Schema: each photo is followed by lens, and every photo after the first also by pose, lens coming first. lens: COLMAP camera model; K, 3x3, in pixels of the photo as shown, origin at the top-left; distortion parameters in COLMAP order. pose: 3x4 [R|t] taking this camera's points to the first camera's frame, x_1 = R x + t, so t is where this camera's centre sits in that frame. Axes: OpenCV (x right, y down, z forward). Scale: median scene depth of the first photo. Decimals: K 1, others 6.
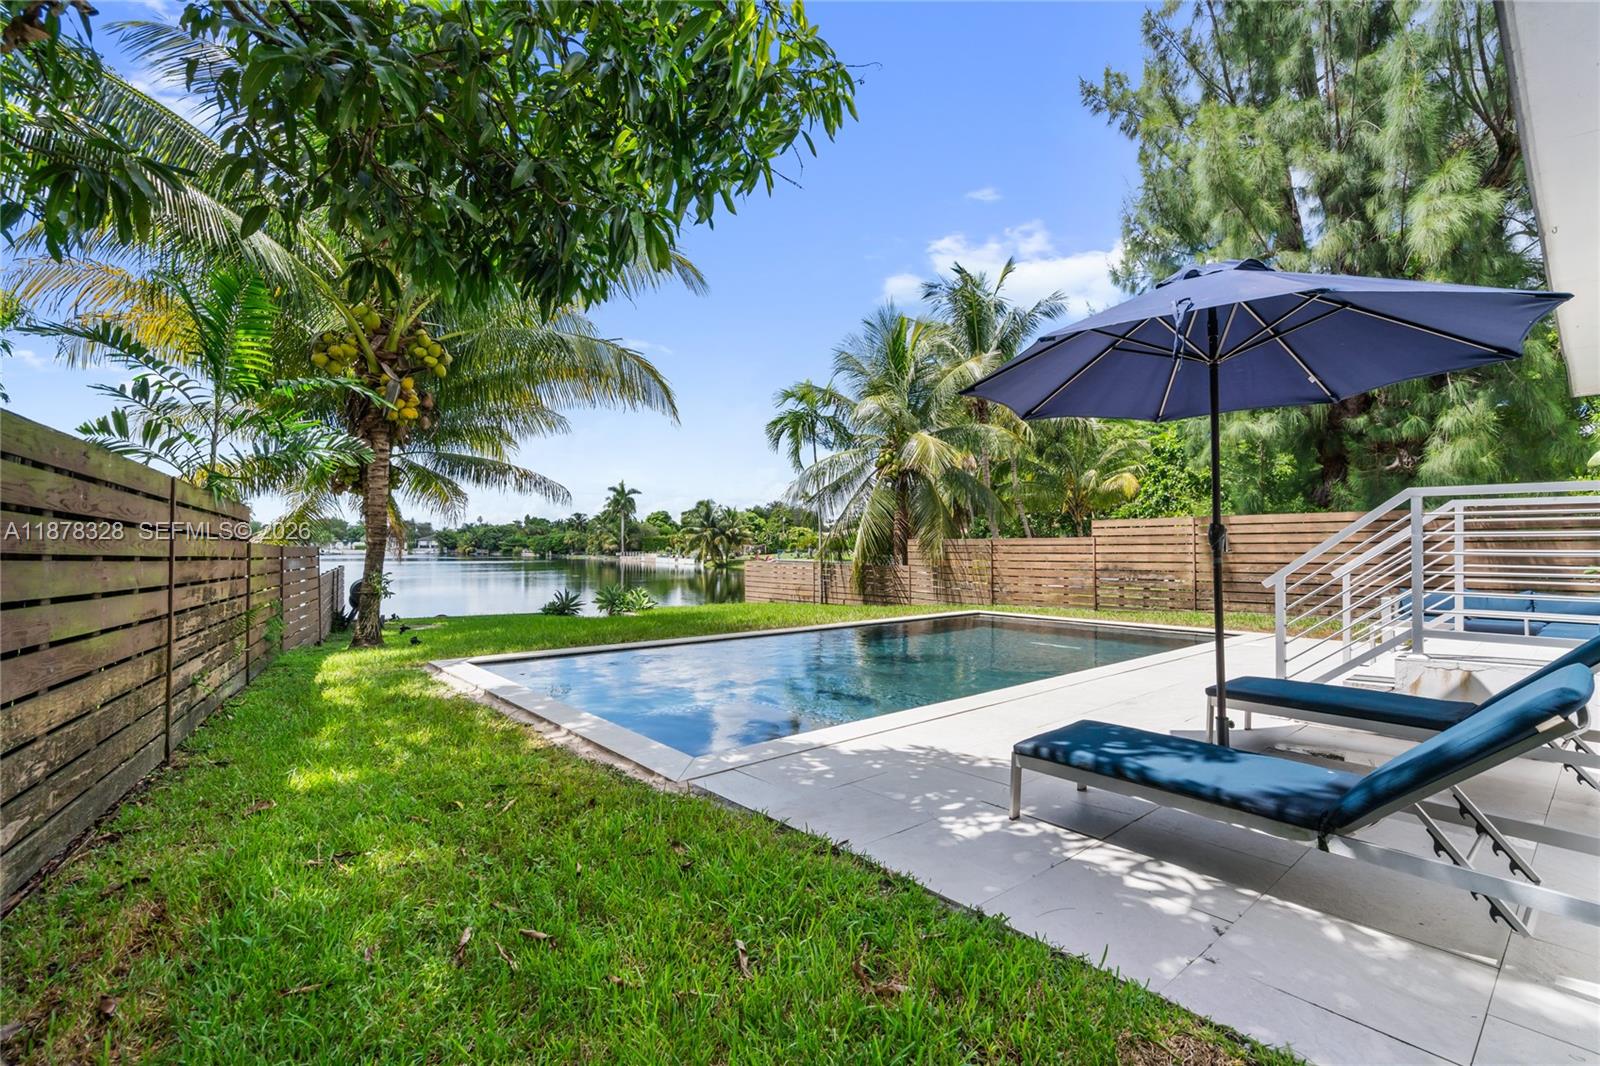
lens RADIAL K [[724.4, 0, 794.4], [0, 724.4, 534.1], [0, 0, 1]] dist [-0.006311, 0.002688]
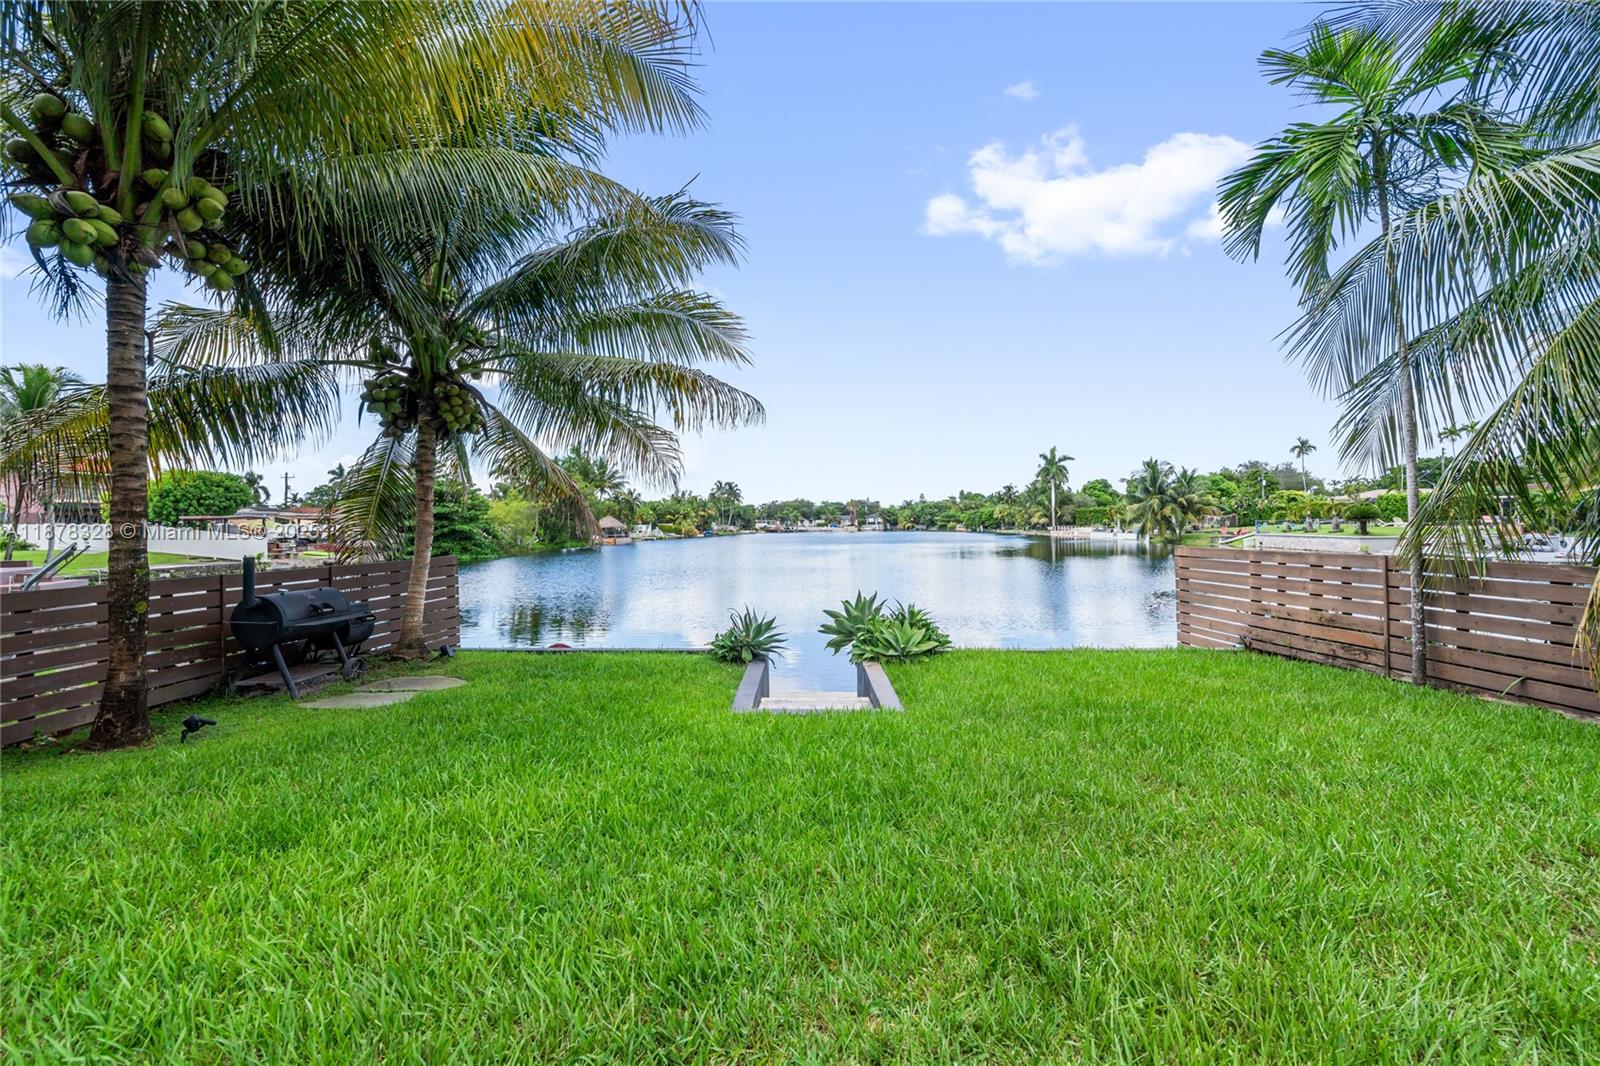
lens RADIAL K [[724.4, 0, 806.1], [0, 724.4, 528.2], [0, 0, 1]] dist [-0.006311, 0.002688]
pose [[0.837306, -0.010263, -0.546639, -0.016550], [0.025110, 0.999491, 0.019697, 0.013643], [0.546158, -0.030218, 0.837137, 0.555983]]
